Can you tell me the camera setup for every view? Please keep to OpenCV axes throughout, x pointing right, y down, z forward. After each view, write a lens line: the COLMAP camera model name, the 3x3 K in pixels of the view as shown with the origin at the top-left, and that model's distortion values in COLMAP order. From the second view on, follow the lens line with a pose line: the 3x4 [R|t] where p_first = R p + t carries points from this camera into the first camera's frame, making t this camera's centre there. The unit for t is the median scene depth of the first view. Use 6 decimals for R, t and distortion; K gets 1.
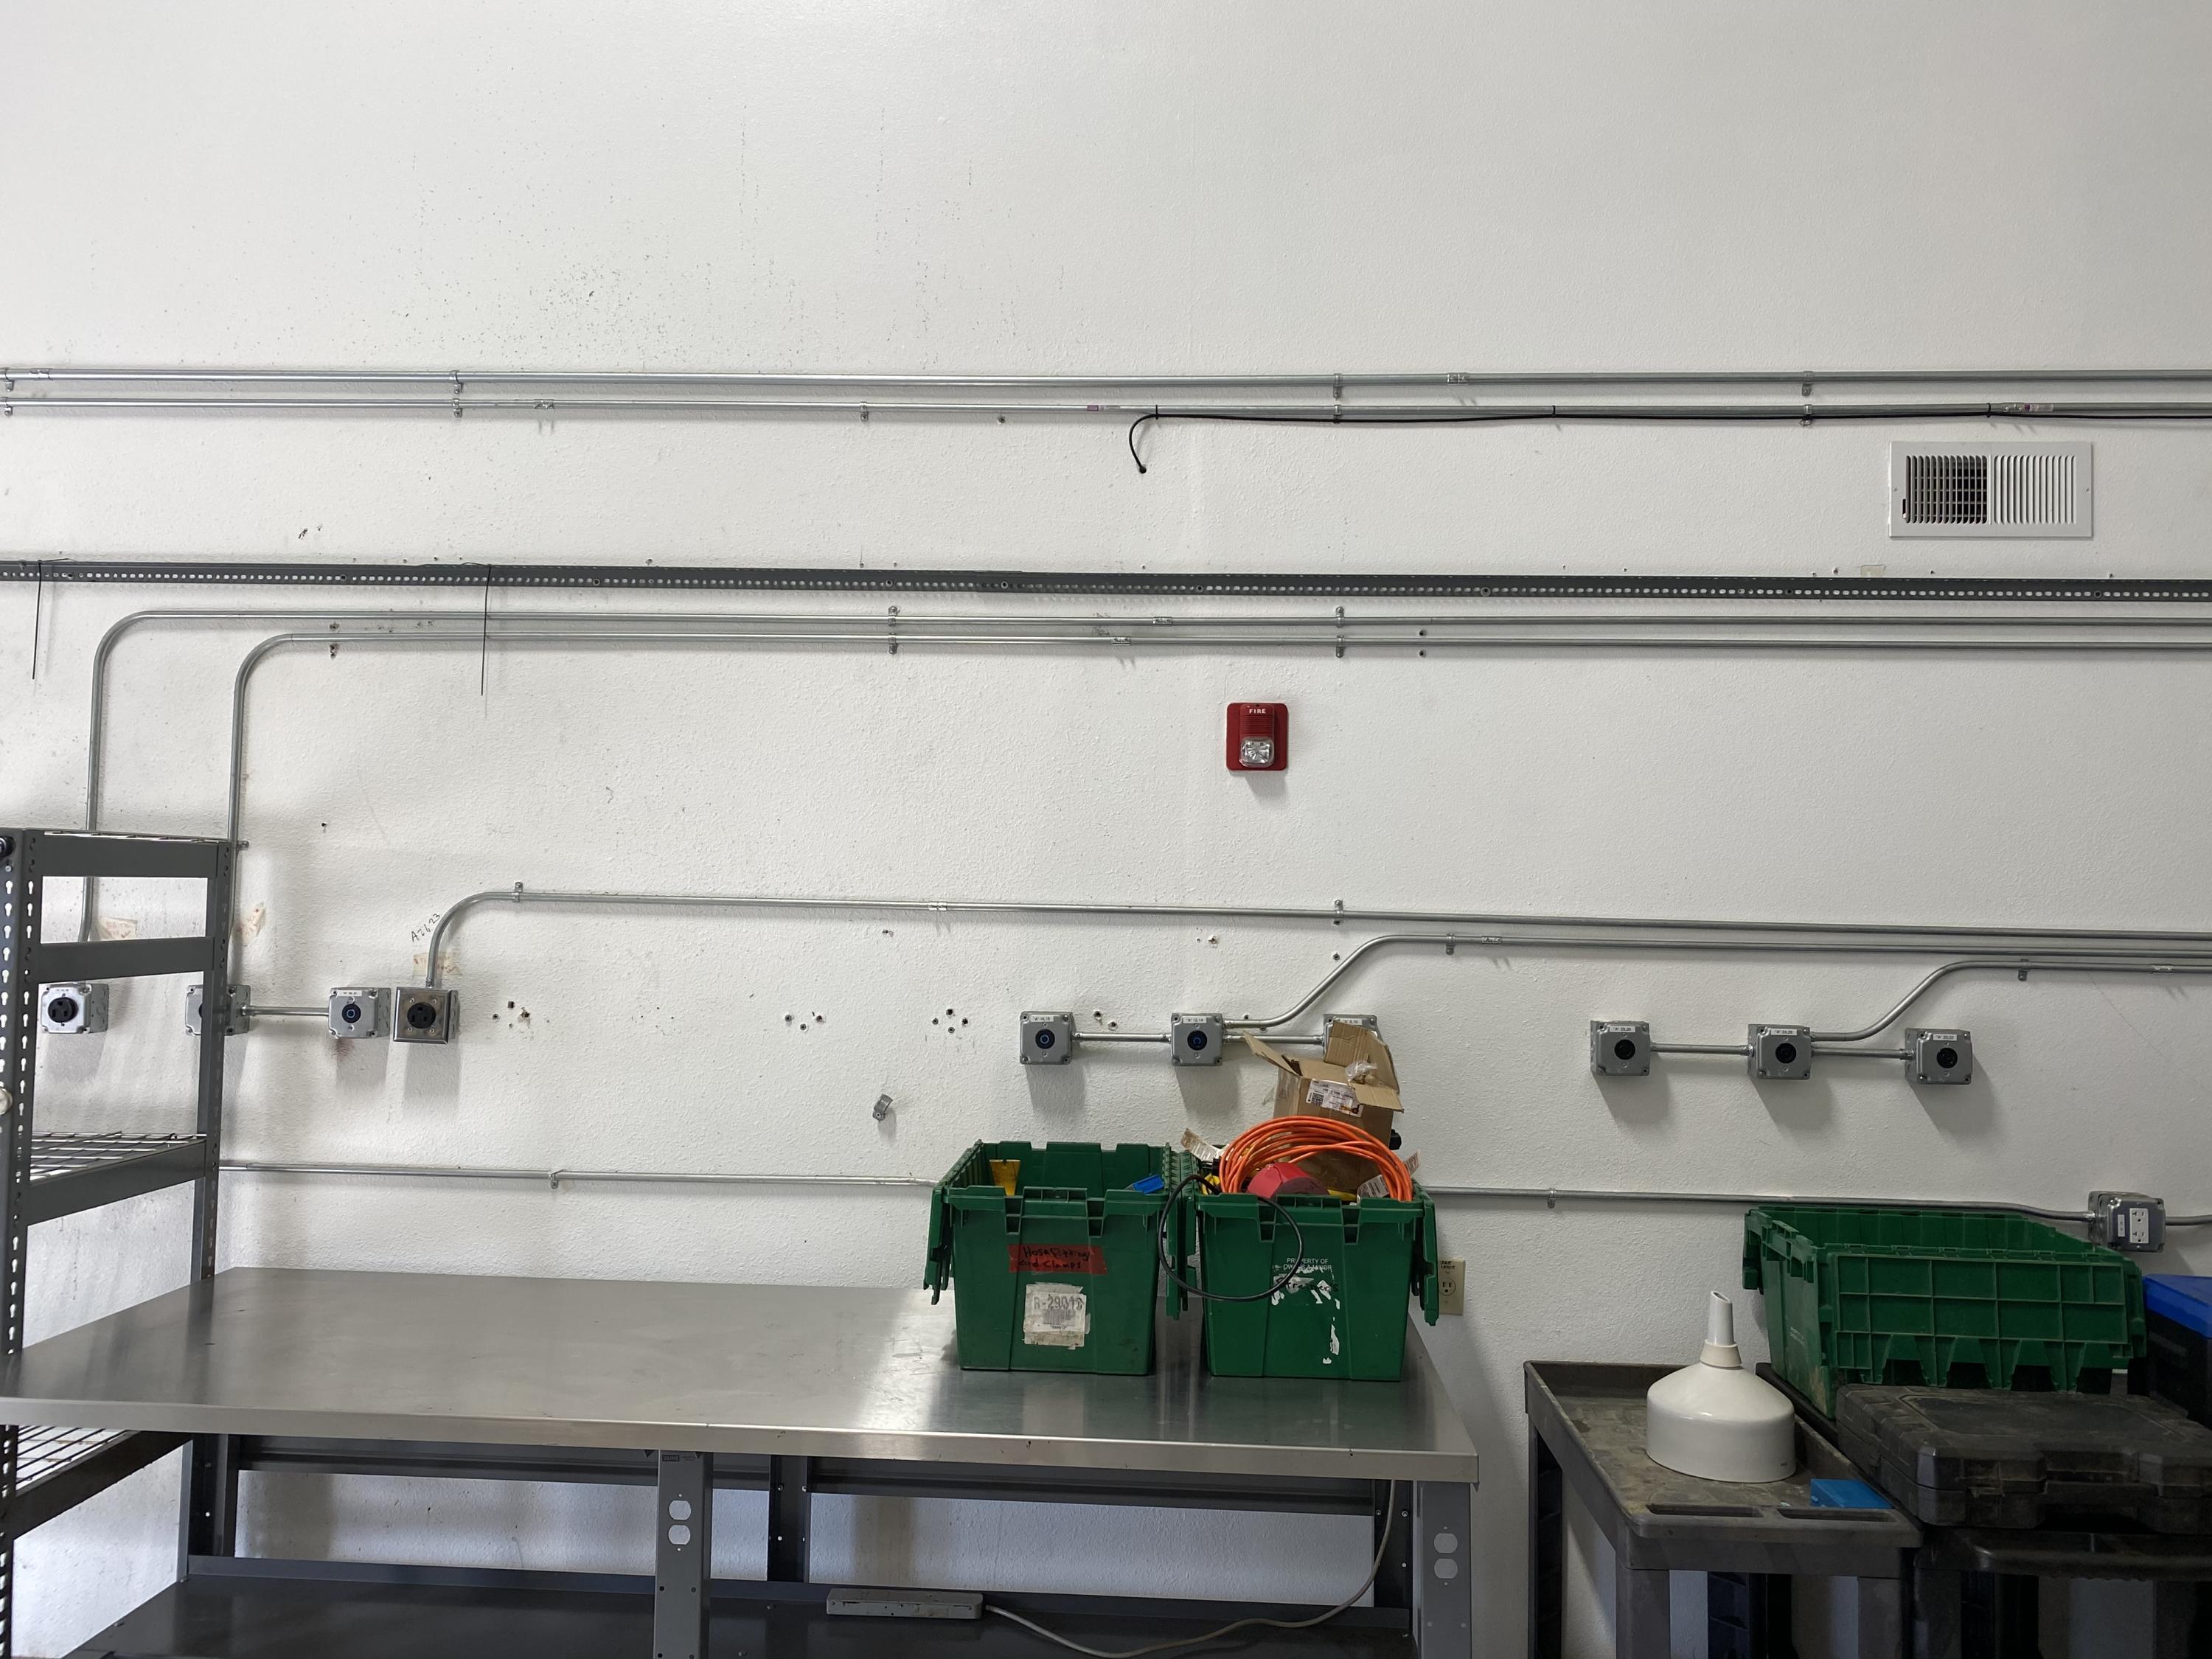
lens RADIAL K [[1691.8, 0, 1085.6], [0, 1691.8, 816.6], [0, 0, 1]] dist [0.045554, -0.065460]
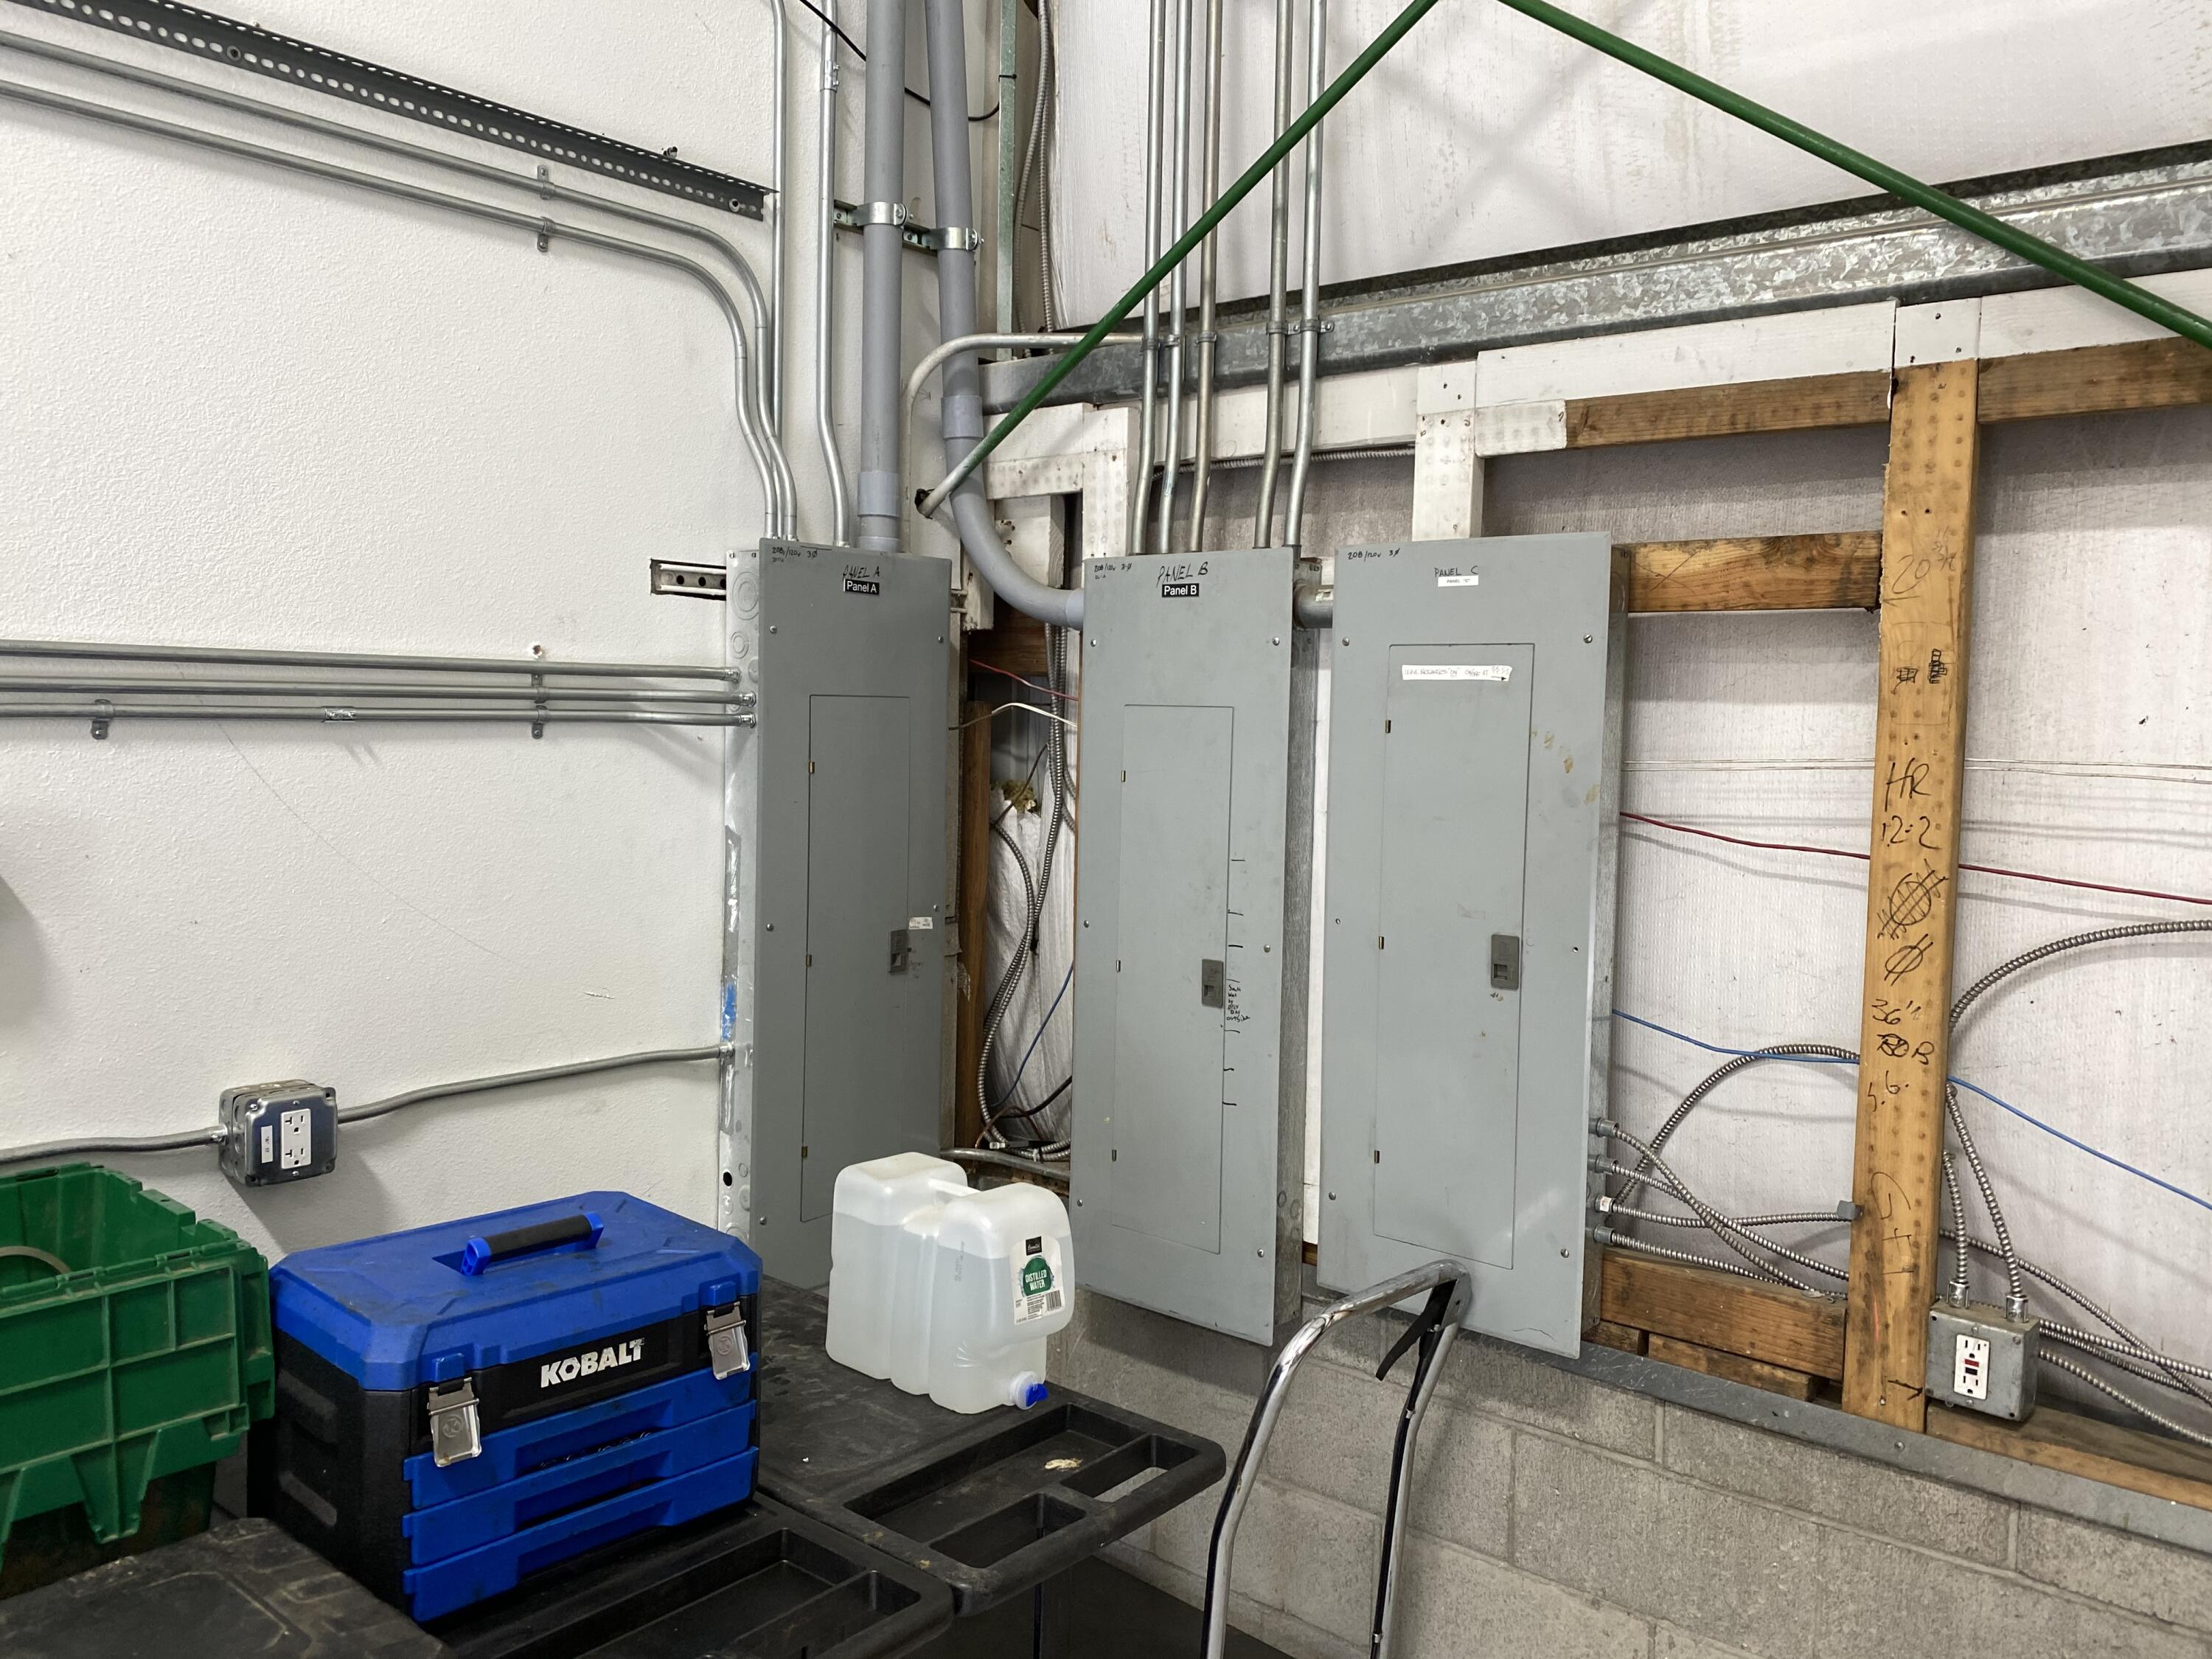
lens RADIAL K [[1691.8, 0, 1089.1], [0, 1691.8, 819.9], [0, 0, 1]] dist [0.045554, -0.065460]
pose [[0.606407, -0.061629, 0.792762, 0.314742], [-0.053587, 0.991558, 0.118074, 0.041024], [-0.793347, -0.114082, 0.597985, 0.425676]]
